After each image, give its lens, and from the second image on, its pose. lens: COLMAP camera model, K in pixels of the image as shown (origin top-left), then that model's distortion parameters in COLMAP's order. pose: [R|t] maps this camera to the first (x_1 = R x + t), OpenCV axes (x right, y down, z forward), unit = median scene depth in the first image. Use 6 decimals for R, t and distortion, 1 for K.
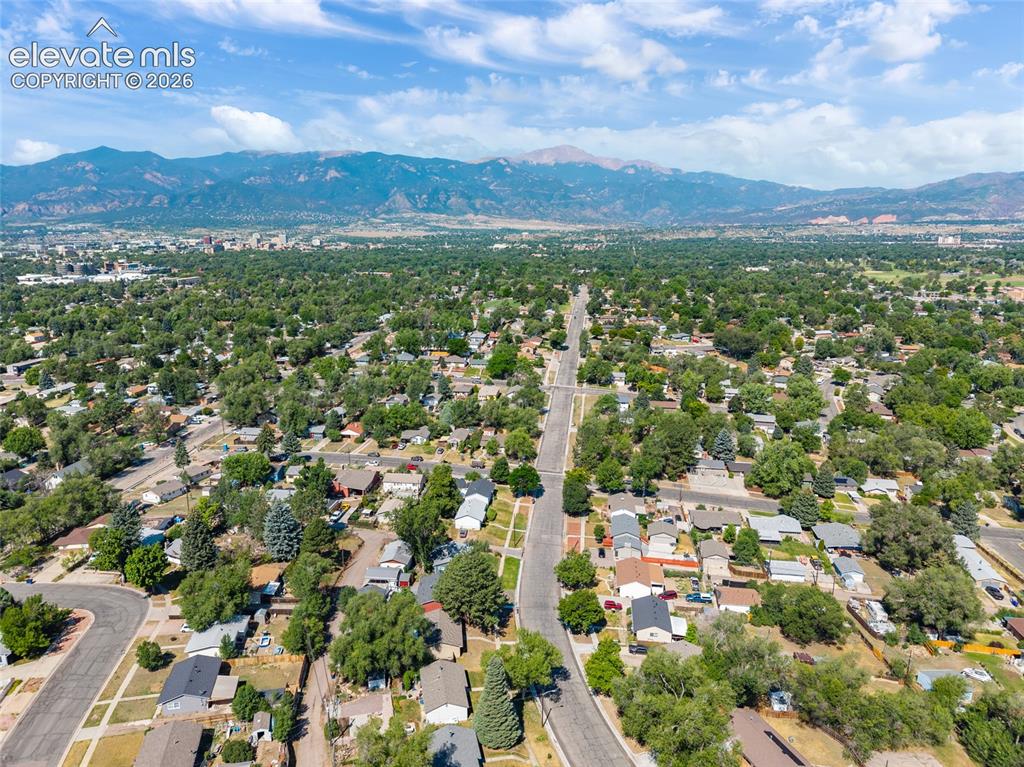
lens RADIAL K [[686.9, 0, 512.0], [0, 686.9, 383.5], [0, 0, 1]] dist [0.004795, -0.003524]
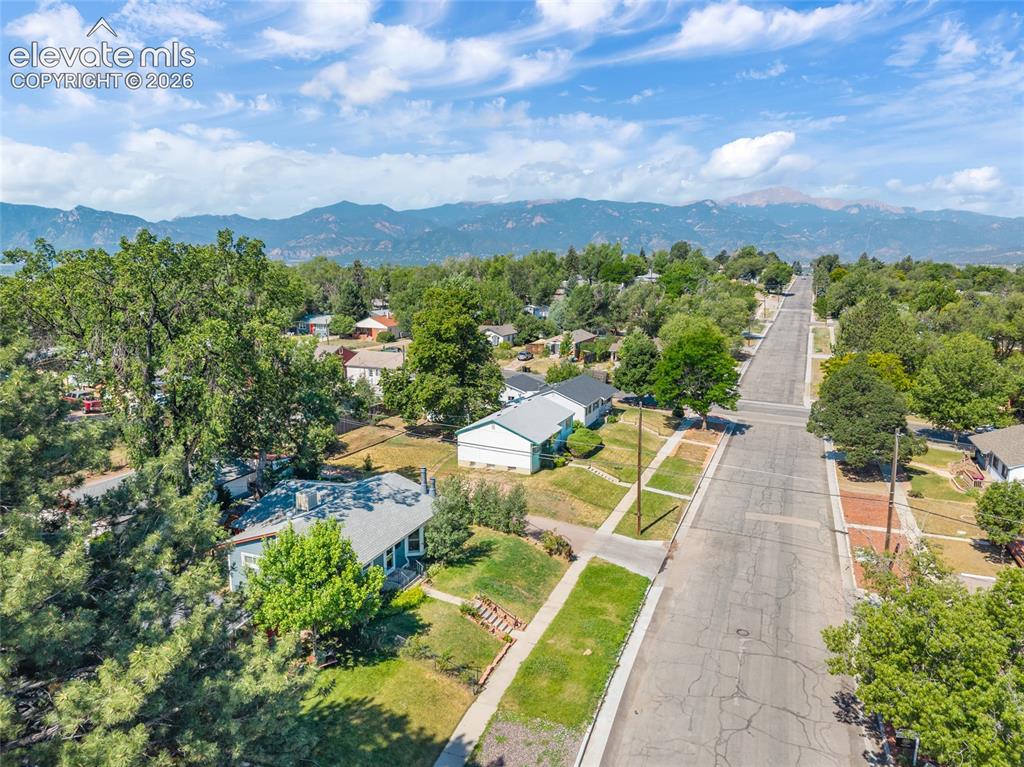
lens RADIAL K [[686.9, 0, 512.0], [0, 686.9, 383.5], [0, 0, 1]] dist [0.004795, -0.003524]
pose [[0.959559, 0.047421, -0.277486, 0.026006], [-0.065604, 0.996239, -0.056610, 0.184034], [0.273758, 0.072525, 0.959060, 0.678300]]
